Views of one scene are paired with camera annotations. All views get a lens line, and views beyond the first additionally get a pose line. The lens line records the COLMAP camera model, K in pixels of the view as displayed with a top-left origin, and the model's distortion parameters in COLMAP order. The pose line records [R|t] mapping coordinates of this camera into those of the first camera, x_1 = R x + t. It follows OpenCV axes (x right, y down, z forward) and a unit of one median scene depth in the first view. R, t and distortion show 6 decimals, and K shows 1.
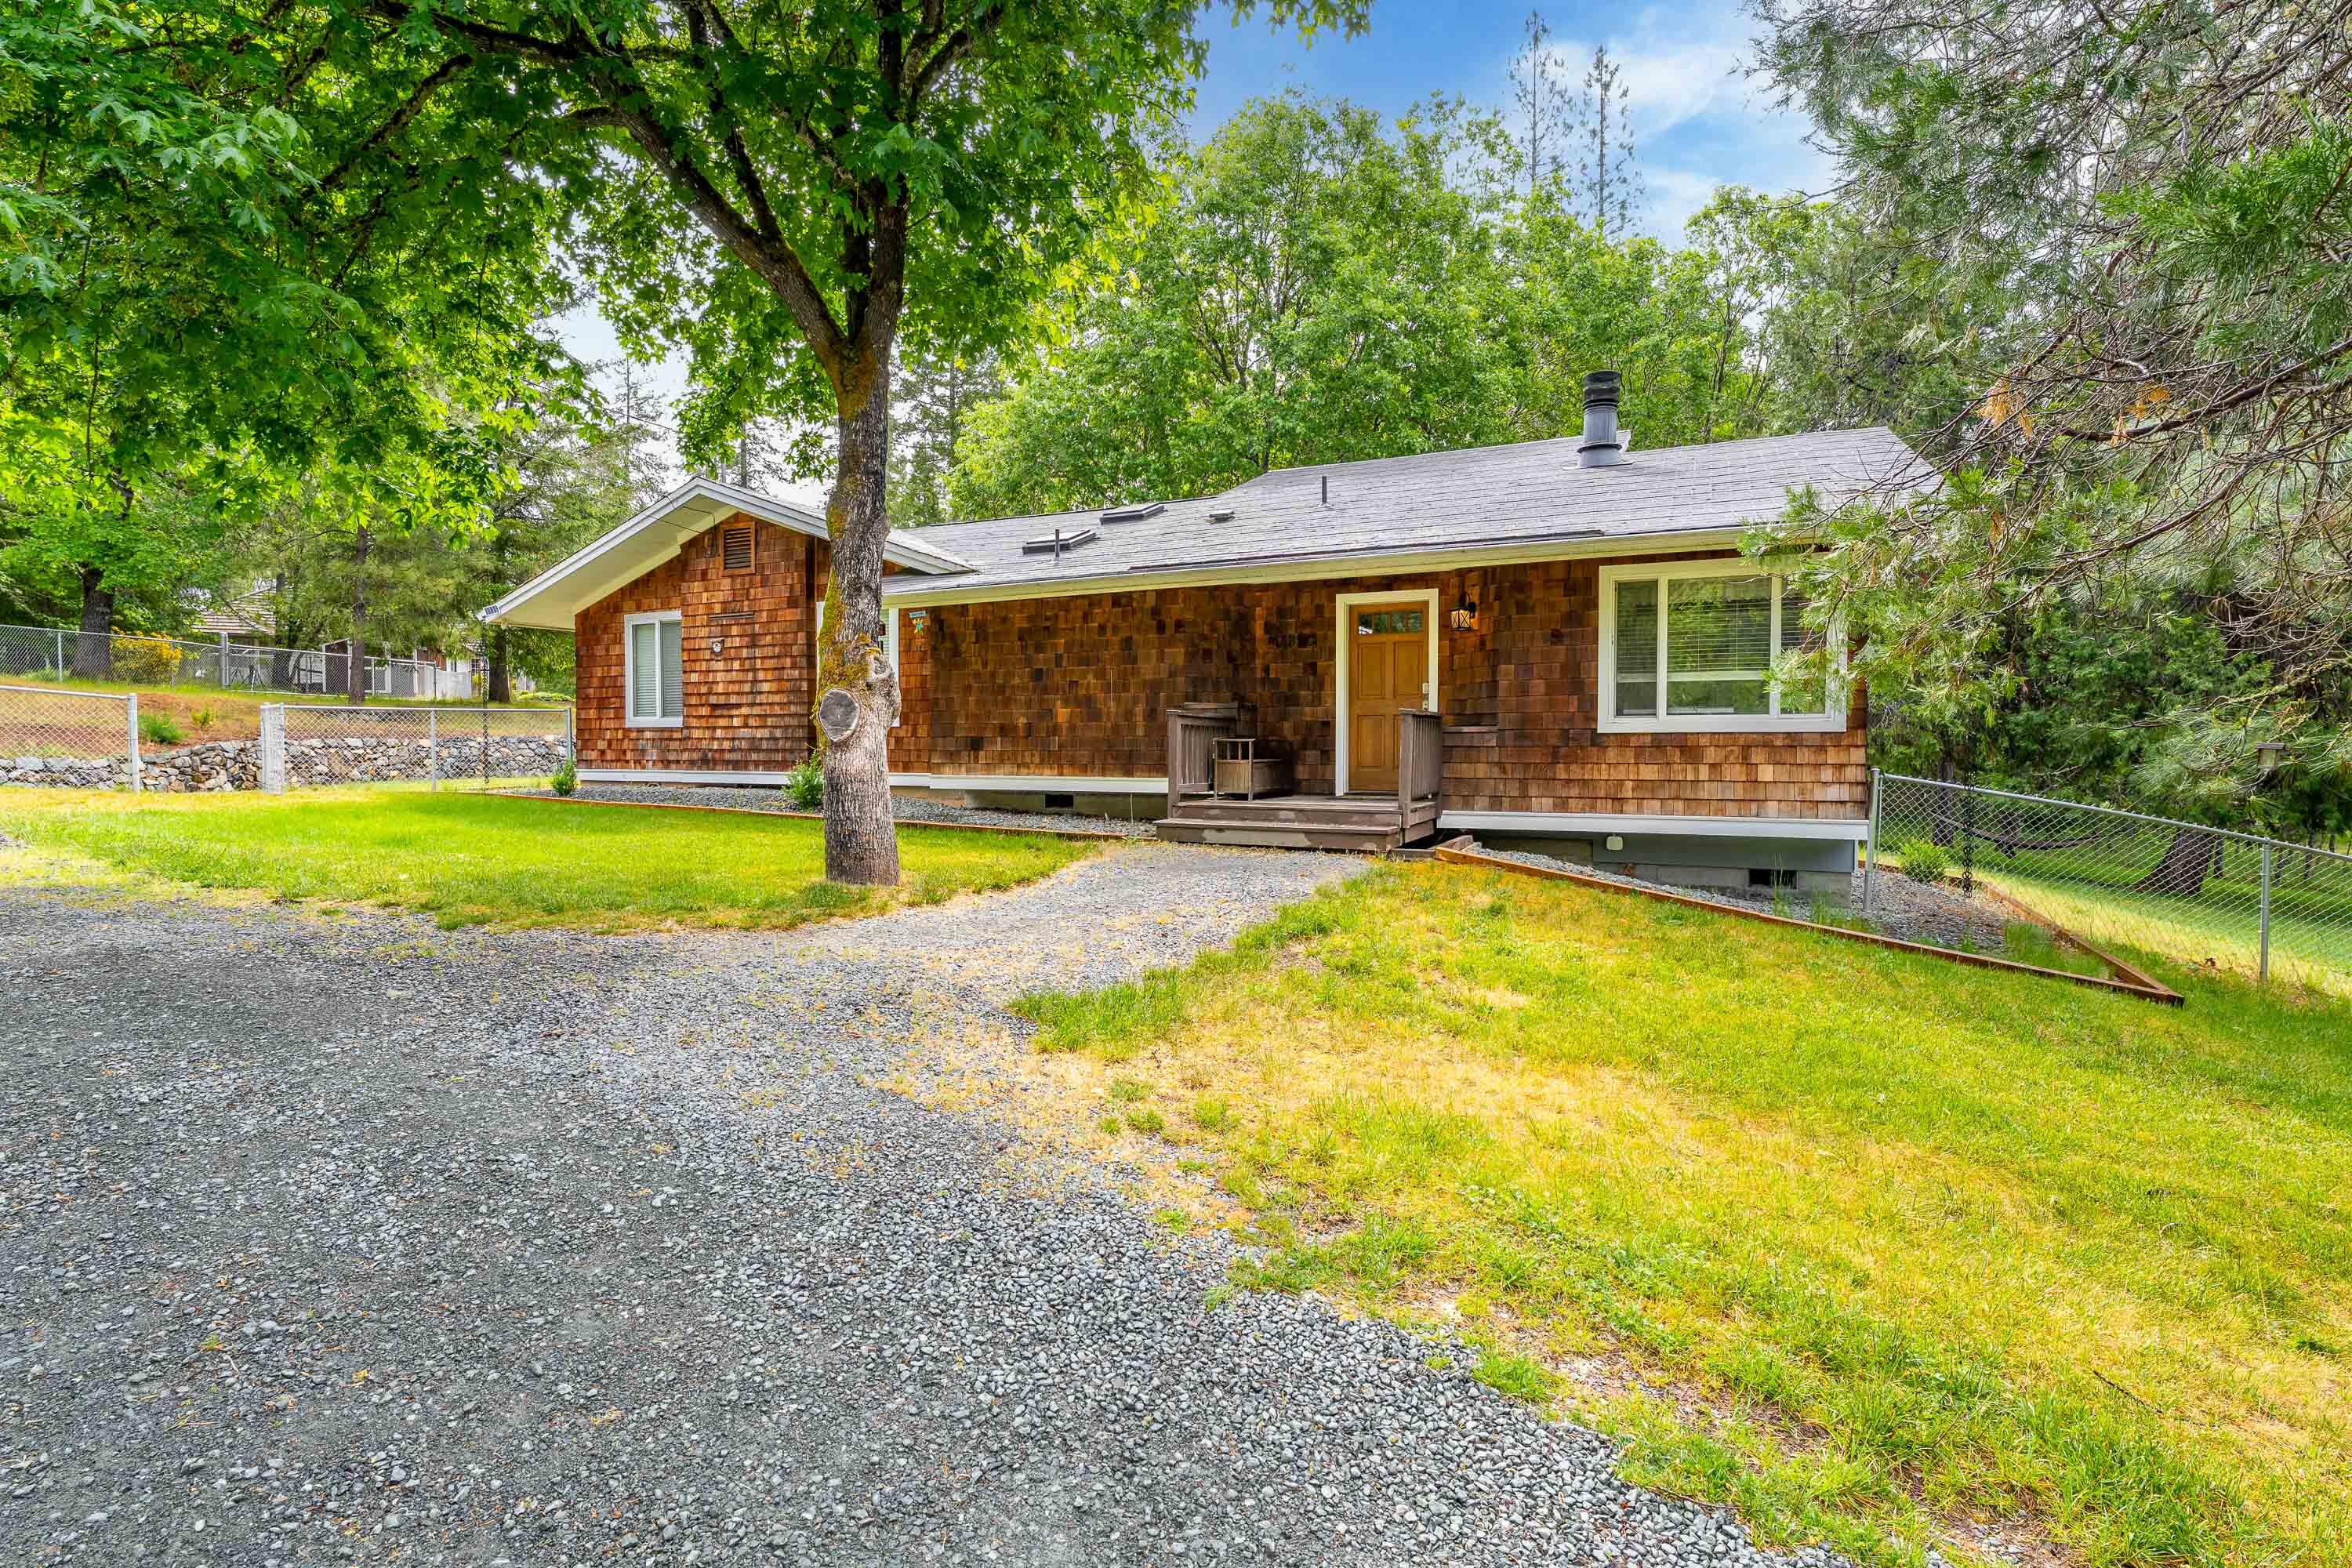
lens RADIAL K [[1125.0, 0, 1174.5], [0, 1125.0, 777.9], [0, 0, 1]] dist [0.004732, 0.000497]
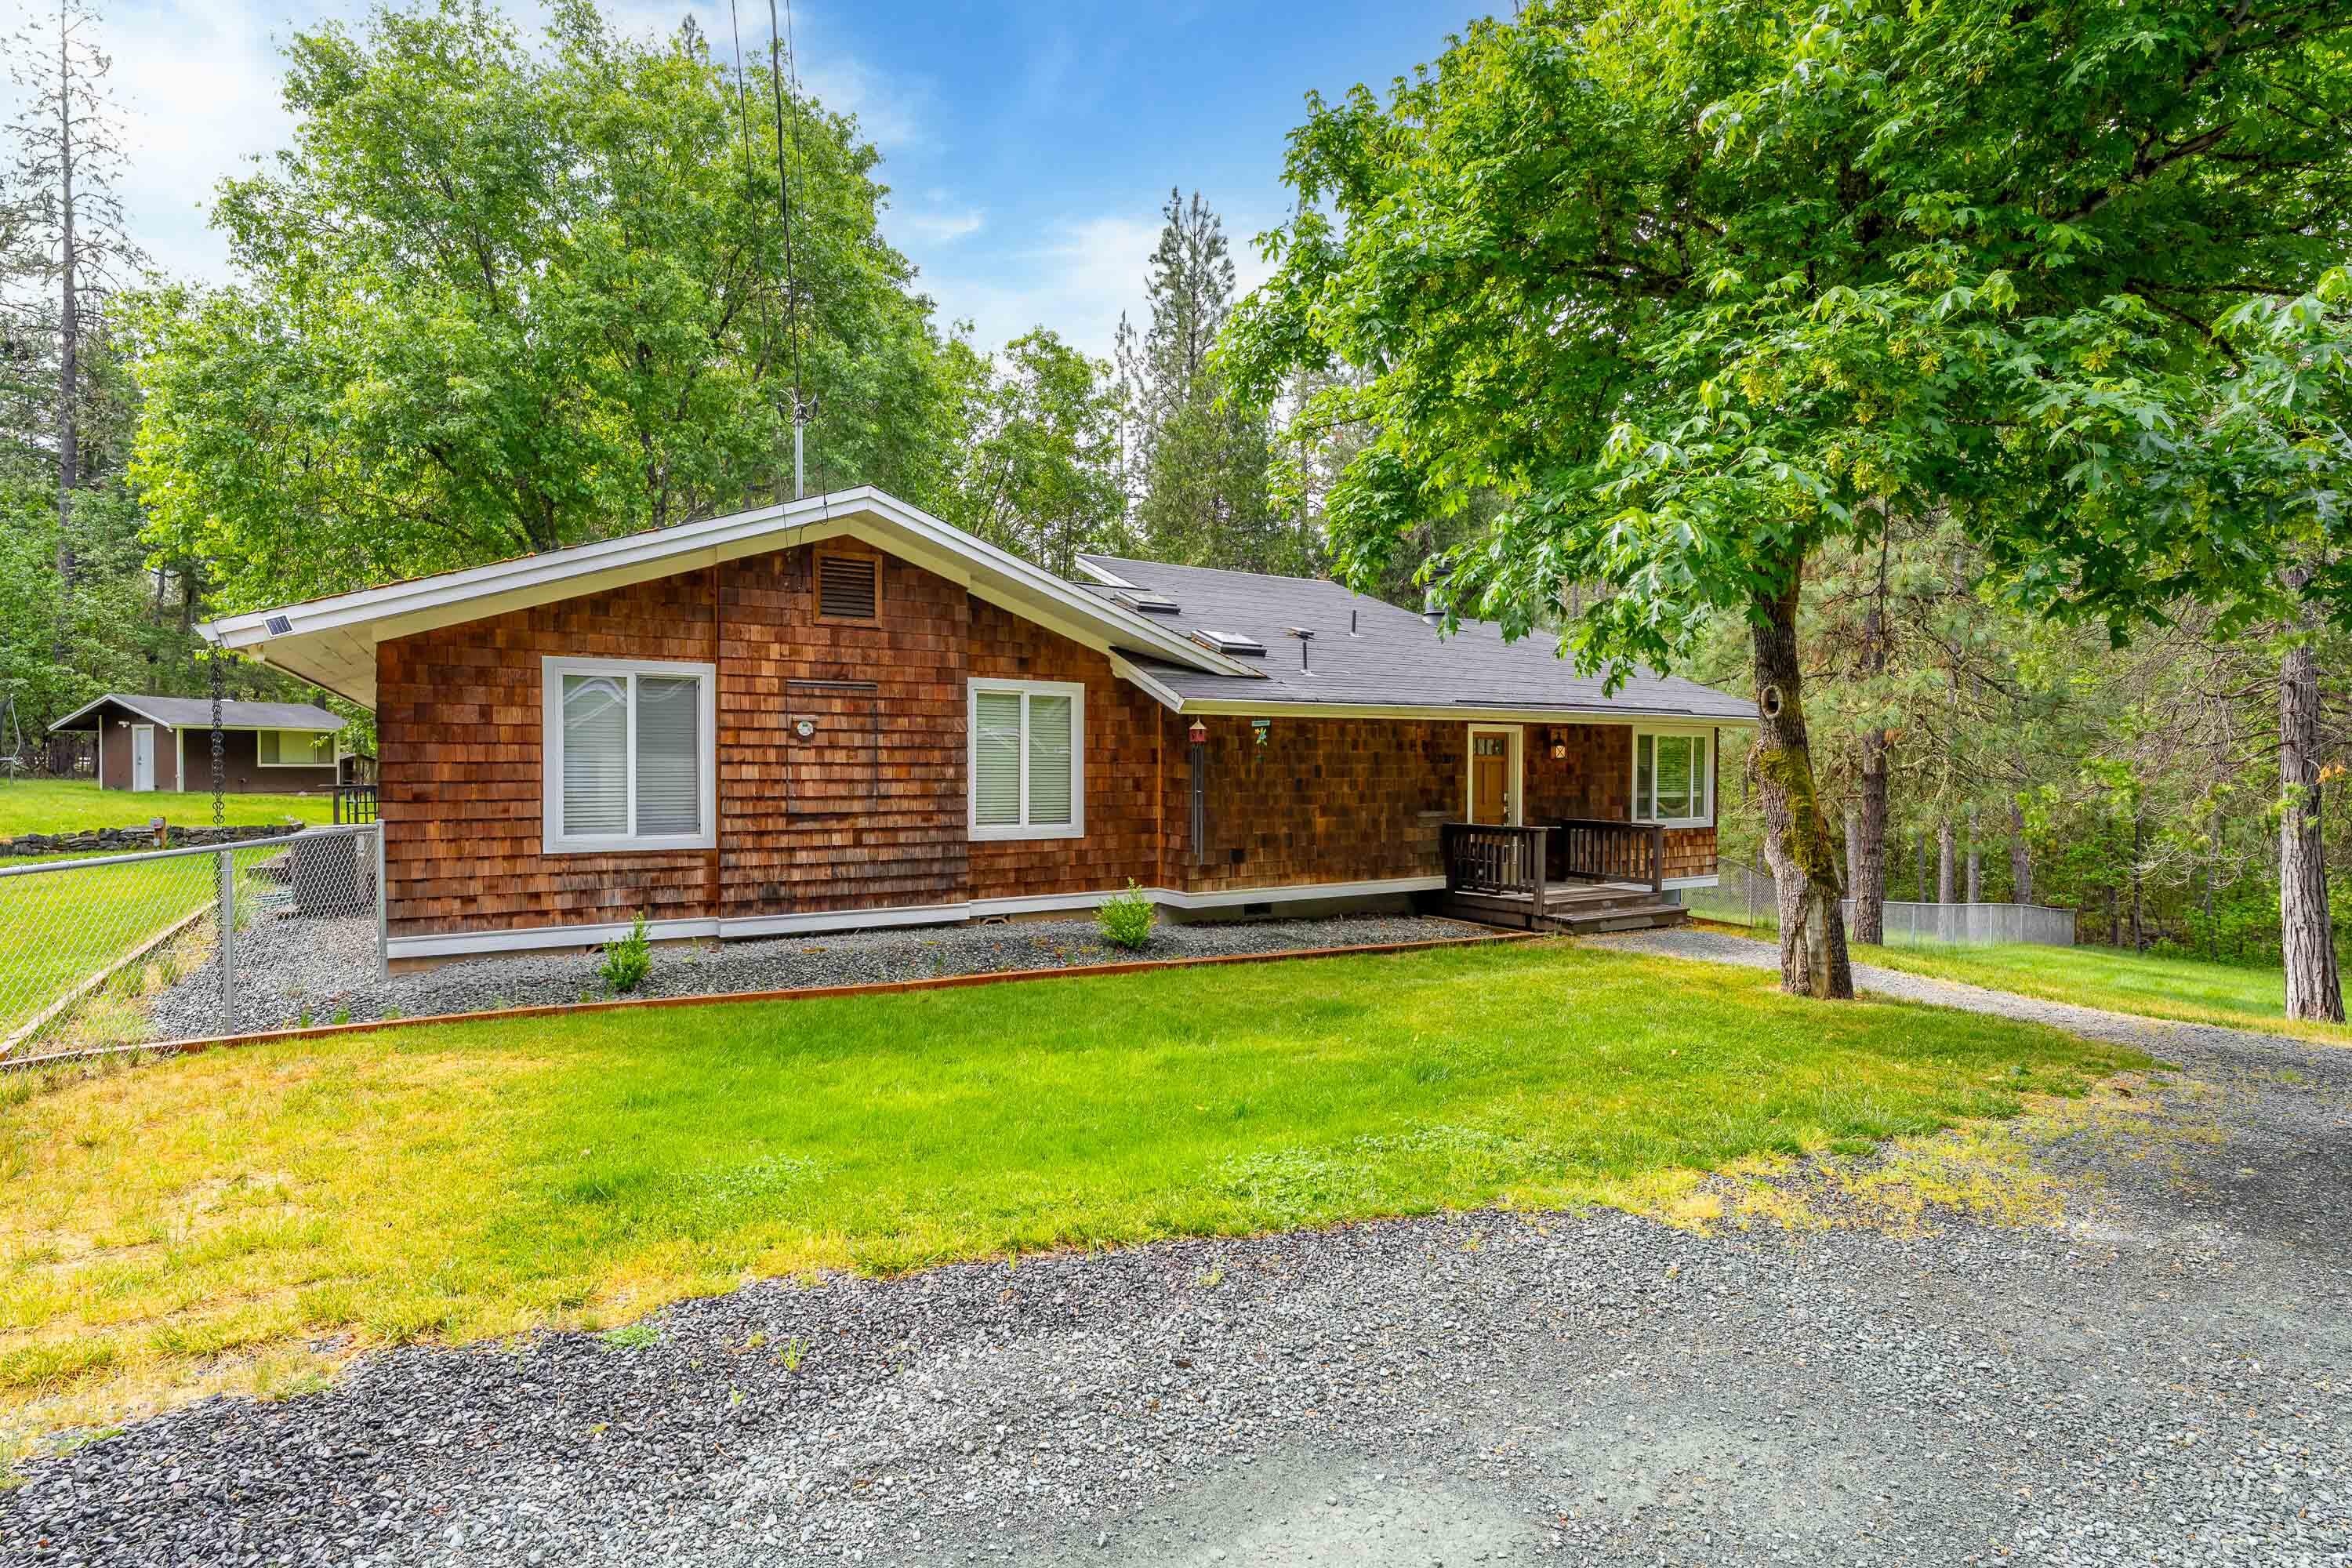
lens RADIAL K [[1125.0, 0, 1160.9], [0, 1125.0, 778.2], [0, 0, 1]] dist [0.004732, 0.000497]
pose [[0.548922, -0.009600, 0.835819, -0.870458], [0.020517, 0.999788, -0.001991, -0.083080], [-0.835622, 0.018241, 0.549002, 0.470748]]
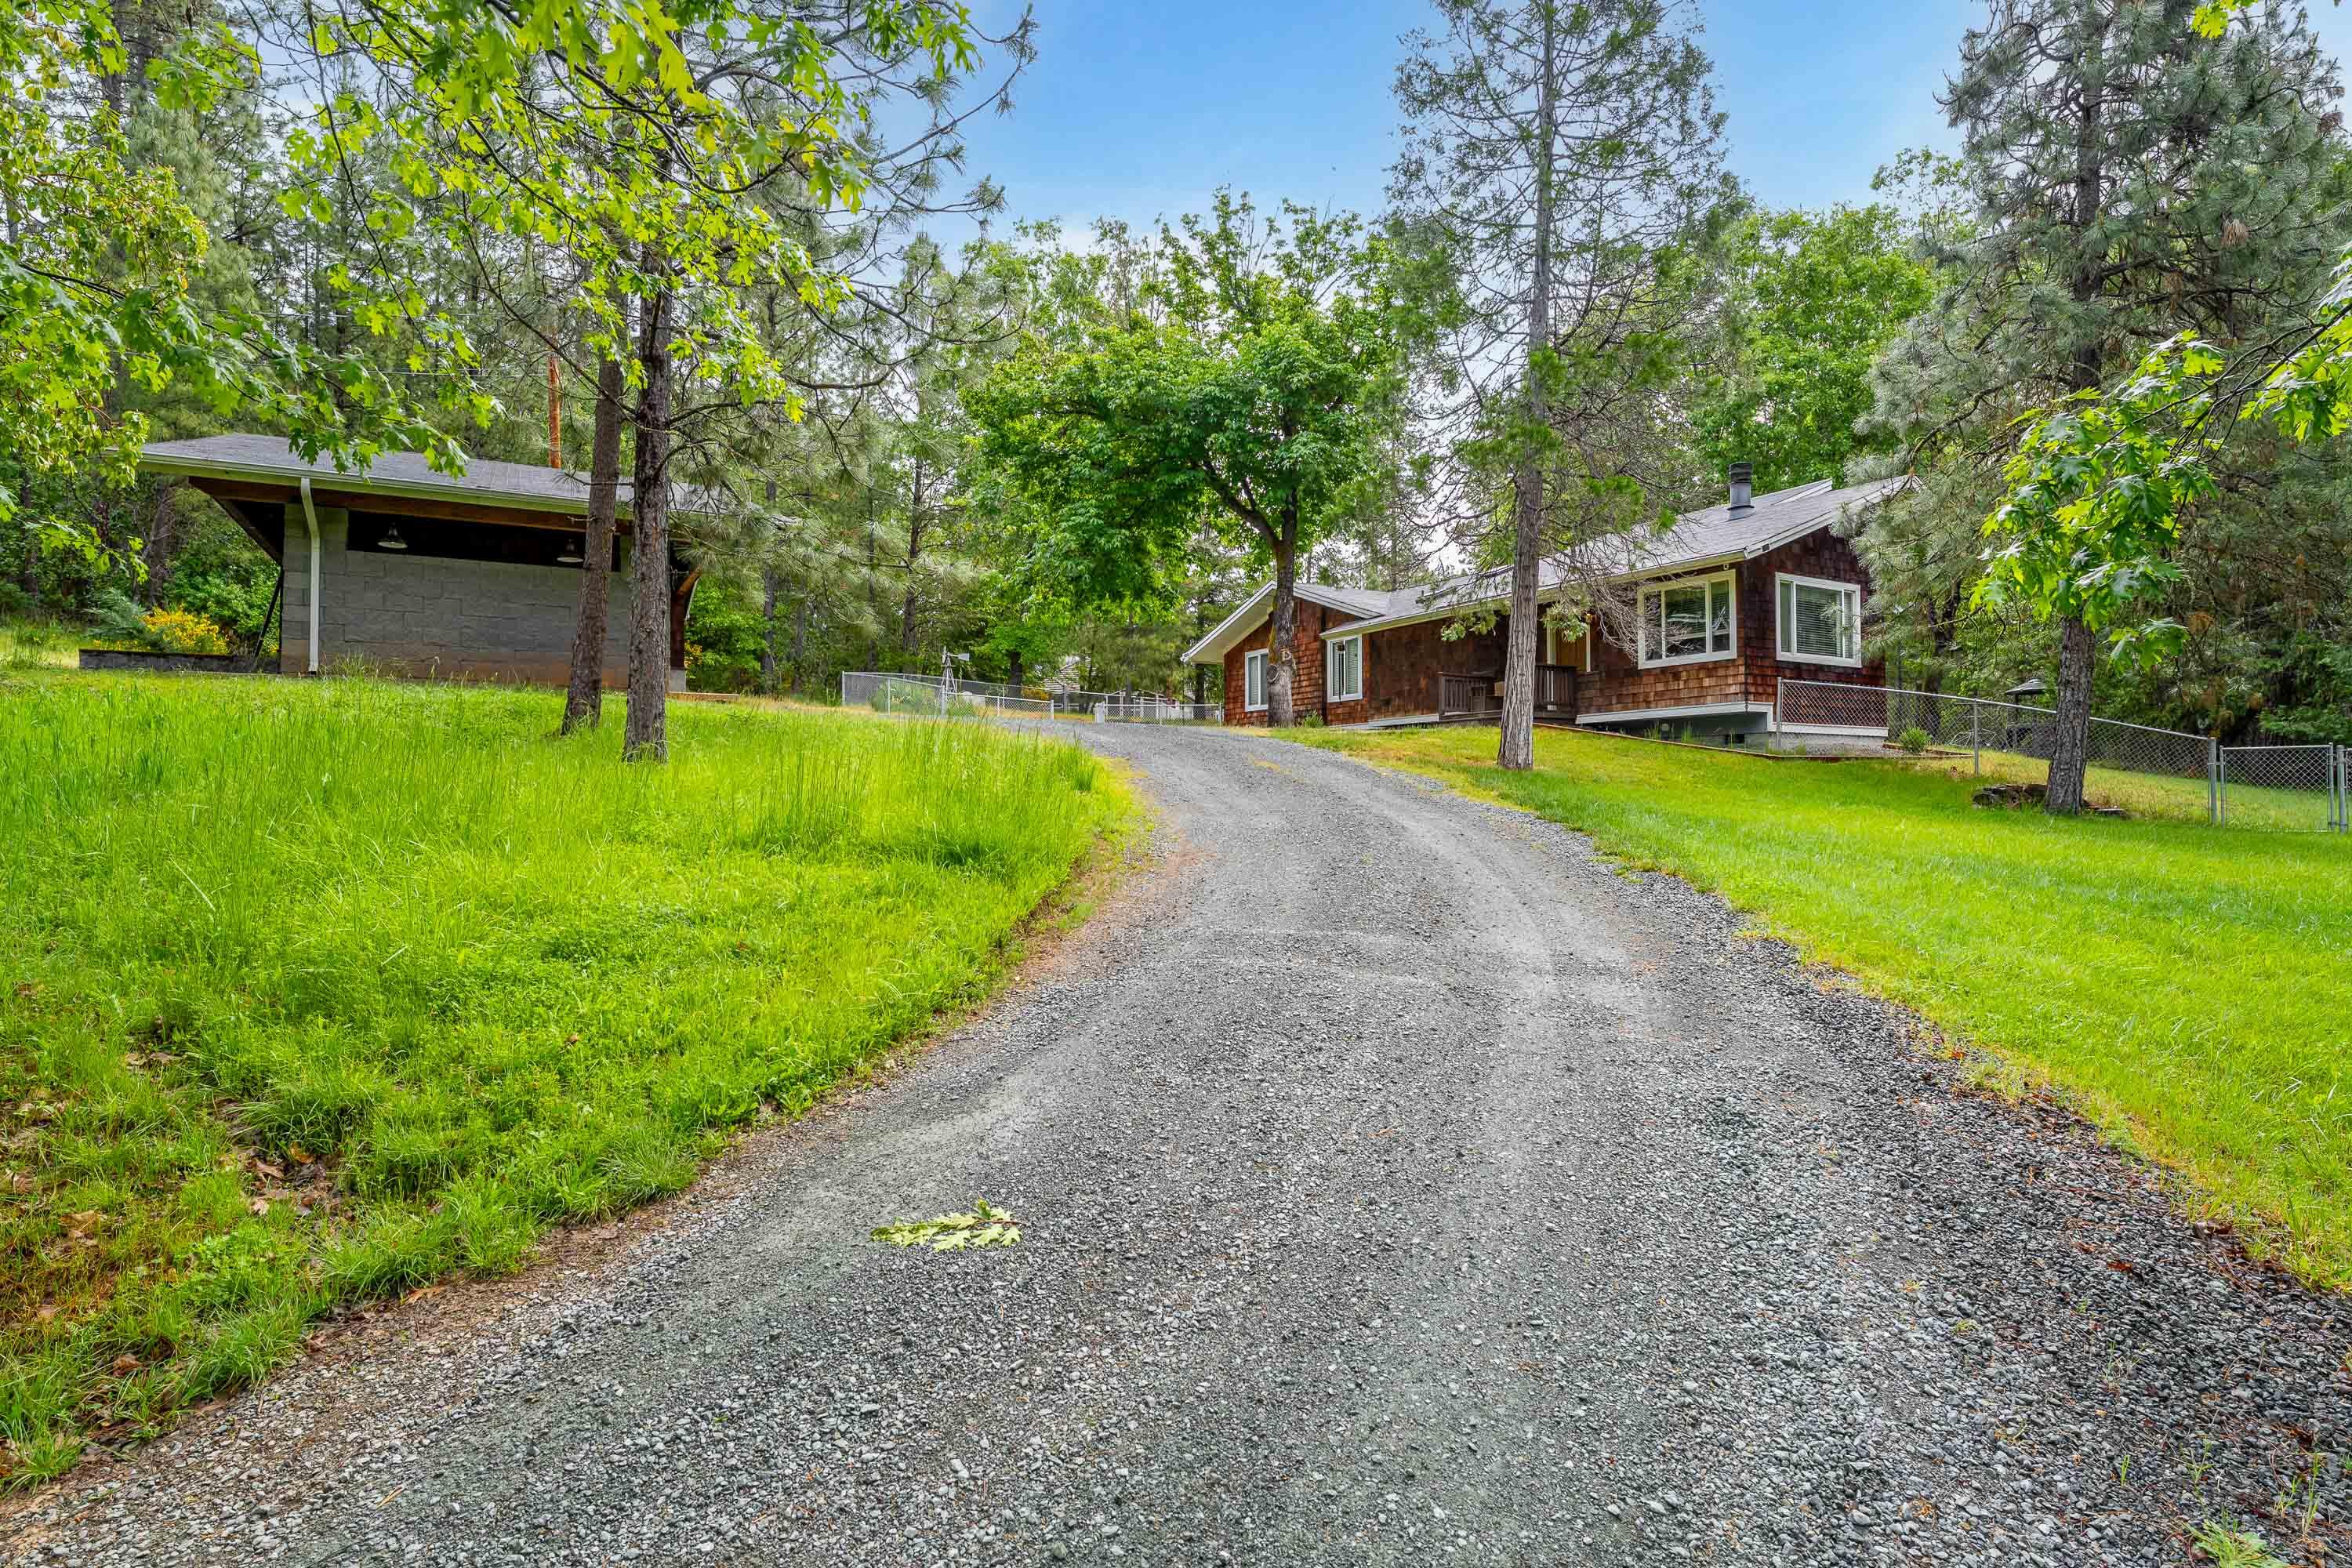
lens RADIAL K [[1221.4, 0, 1182.7], [0, 1221.4, 793.5], [0, 0, 1]] dist [0.001302, -0.000176]
pose [[0.839846, -0.010707, -0.542719, 0.597215], [-0.007371, 0.999488, -0.031124, 0.174324], [0.542775, 0.030140, 0.839337, -0.864504]]
